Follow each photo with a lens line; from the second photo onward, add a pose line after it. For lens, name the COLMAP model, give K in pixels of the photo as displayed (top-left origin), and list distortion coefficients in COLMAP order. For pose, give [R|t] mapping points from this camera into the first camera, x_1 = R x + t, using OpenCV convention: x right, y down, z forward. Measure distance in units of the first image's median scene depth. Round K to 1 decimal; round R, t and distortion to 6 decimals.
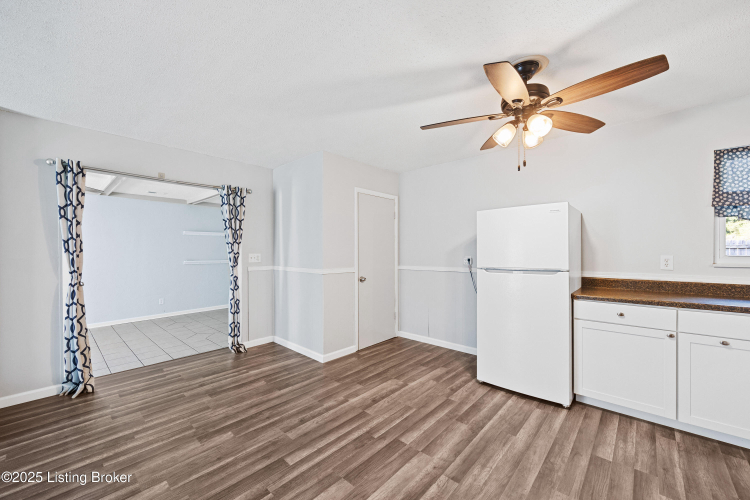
lens RADIAL K [[297.6, 0, 375.0], [0, 297.6, 250.0], [0, 0, 1]] dist [0.000919, -0.000001]
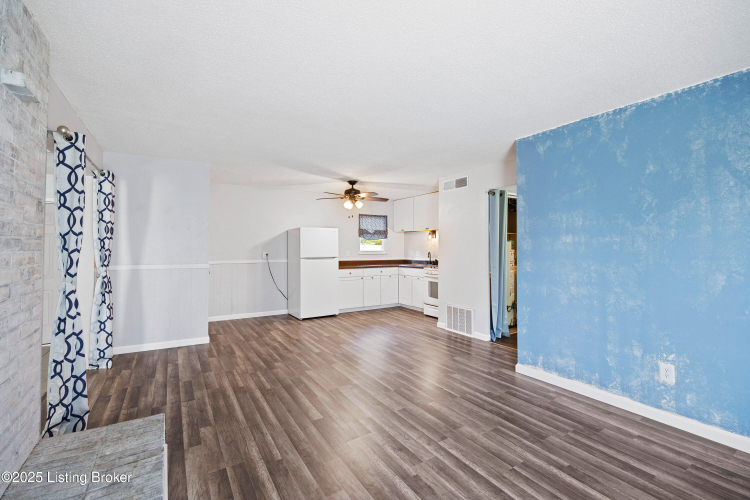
lens RADIAL K [[324.1, 0, 371.7], [0, 324.1, 243.0], [0, 0, 1]] dist [-0.008318, -0.000127]
pose [[0.273777, 0.018881, 0.961608, -1.709511], [-0.006827, 0.999820, -0.017688, -0.000622], [-0.961769, -0.001722, 0.273857, 0.029658]]
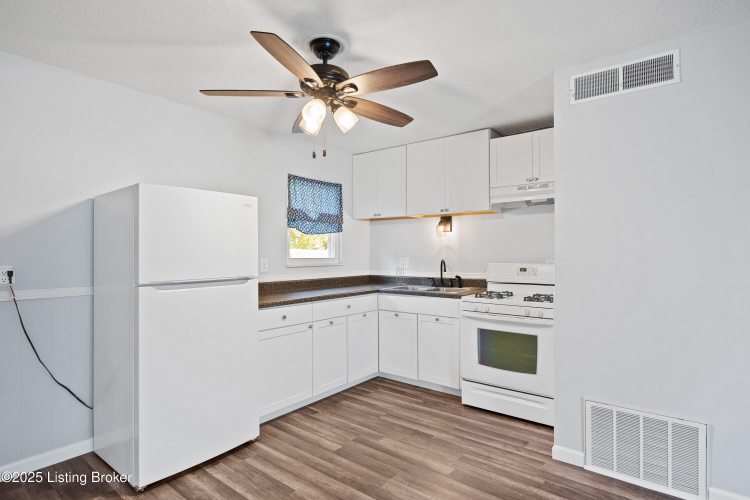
lens RADIAL K [[394.5, 0, 374.5], [0, 394.5, 241.6], [0, 0, 1]] dist [-0.002483, -0.000471]
pose [[-0.073714, 0.033453, 0.996718, -0.494663], [-0.002683, 0.999427, -0.033743, 0.003666], [-0.997276, -0.005161, -0.073582, 0.718160]]
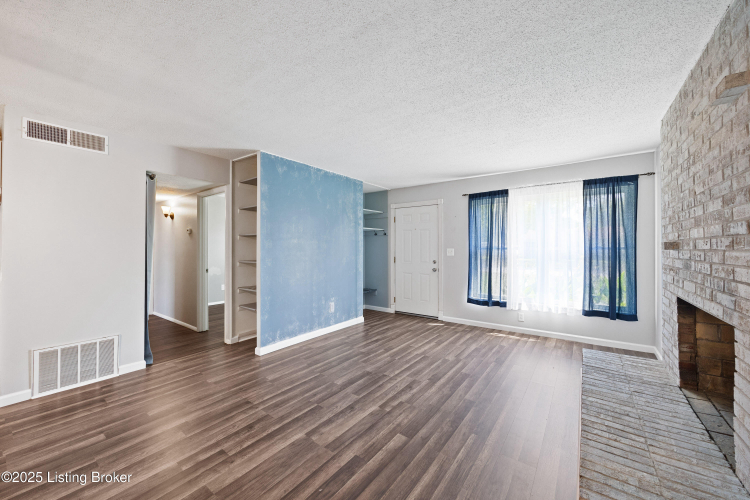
lens RADIAL K [[288.6, 0, 375.0], [0, 288.6, 250.0], [0, 0, 1]] dist [-0.002088, -0.000181]
pose [[-0.994843, 0.002843, -0.101386, -0.640736], [0.002635, 0.999994, 0.002191, 0.006063], [0.101392, 0.001912, -0.994845, 1.235037]]
